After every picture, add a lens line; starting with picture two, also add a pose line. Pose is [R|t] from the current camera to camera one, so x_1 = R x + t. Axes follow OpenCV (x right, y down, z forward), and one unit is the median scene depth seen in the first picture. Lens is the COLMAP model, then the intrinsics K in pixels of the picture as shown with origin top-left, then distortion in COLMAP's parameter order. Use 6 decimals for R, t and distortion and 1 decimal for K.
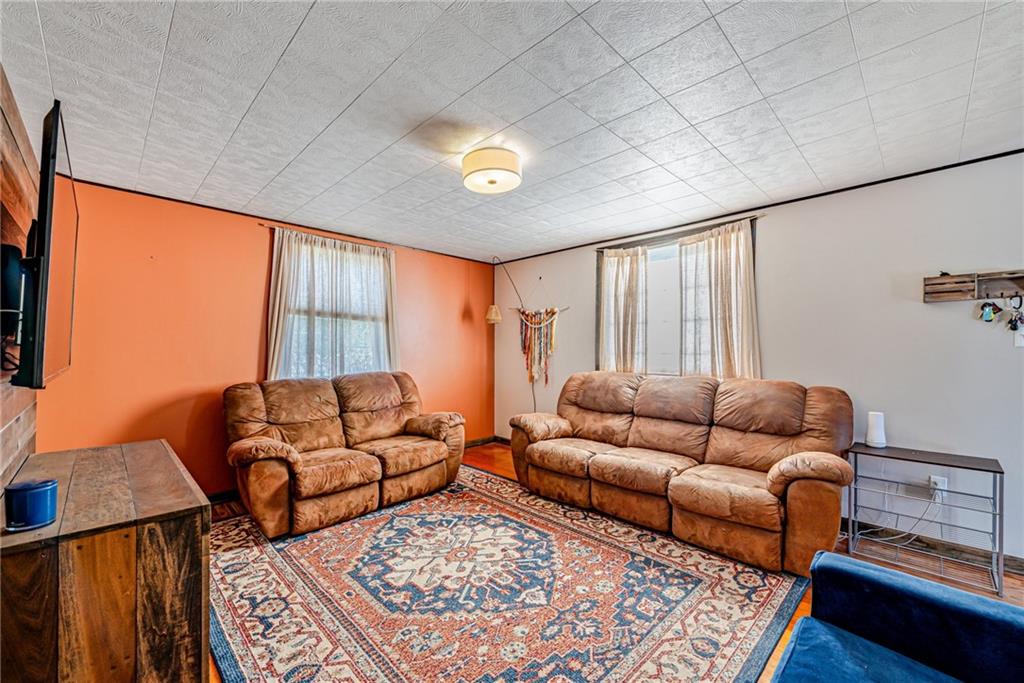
lens RADIAL K [[406.6, 0, 512.0], [0, 406.6, 341.5], [0, 0, 1]] dist [0.017576, -0.000384]
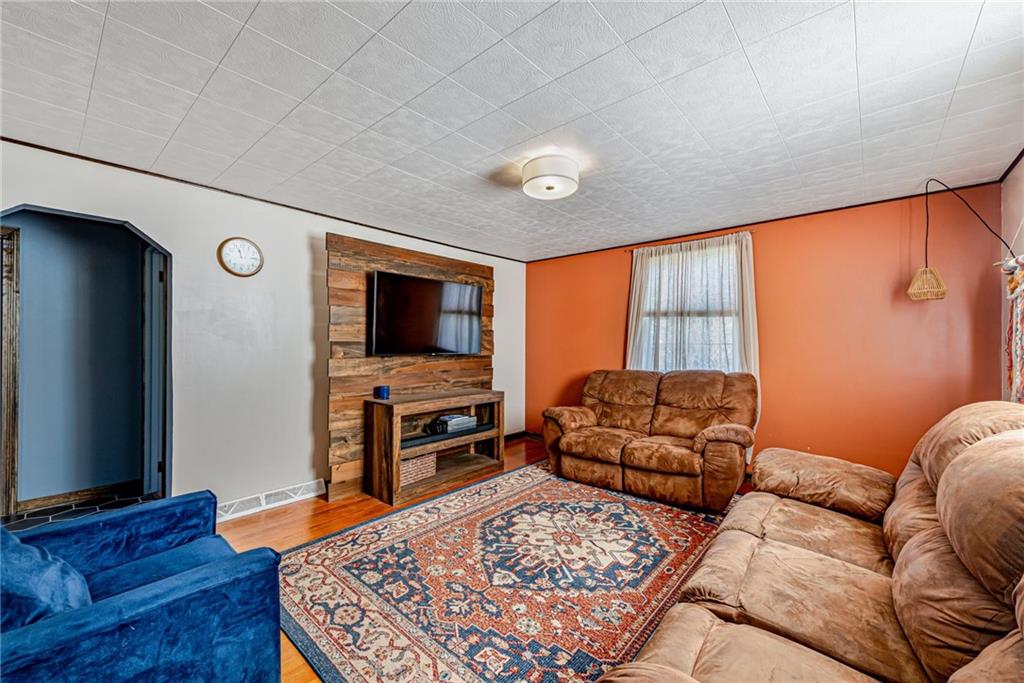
lens RADIAL K [[406.6, 0, 512.0], [0, 406.6, 341.5], [0, 0, 1]] dist [0.017576, -0.000384]
pose [[0.069060, -0.008906, -0.997573, 0.987215], [0.017180, 0.999822, -0.007736, 0.017004], [0.997465, -0.016604, 0.069200, 0.846081]]
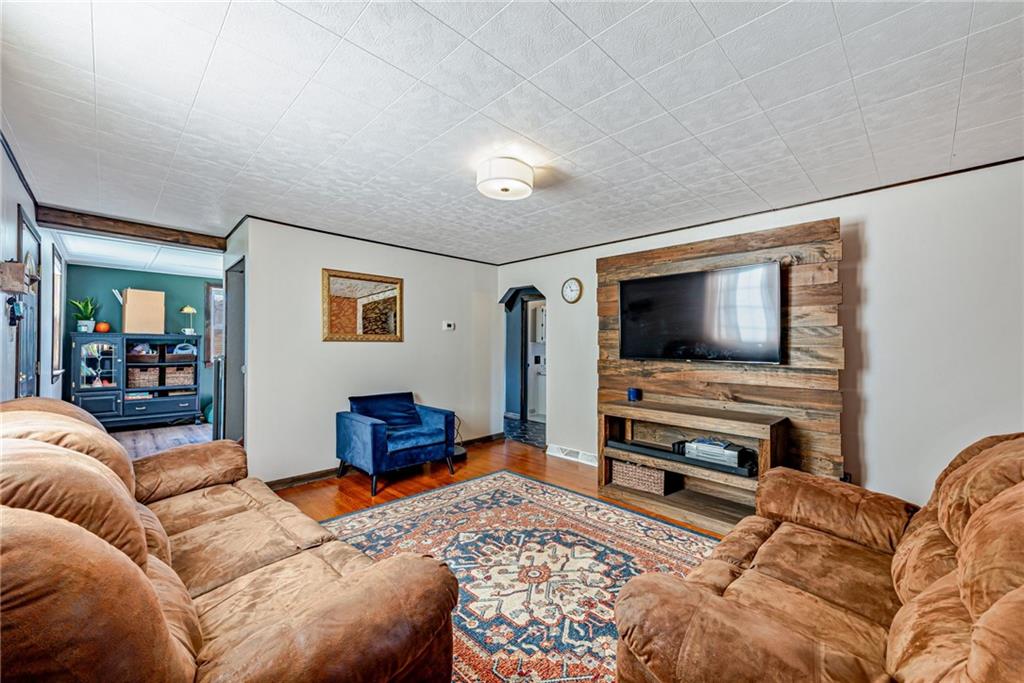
lens RADIAL K [[406.6, 0, 512.0], [0, 406.6, 341.5], [0, 0, 1]] dist [0.017576, -0.000384]
pose [[-0.999939, -0.010795, -0.002202, -0.069173], [-0.010737, 0.999636, -0.024745, 0.024140], [0.002468, -0.024720, -0.999691, 2.050919]]
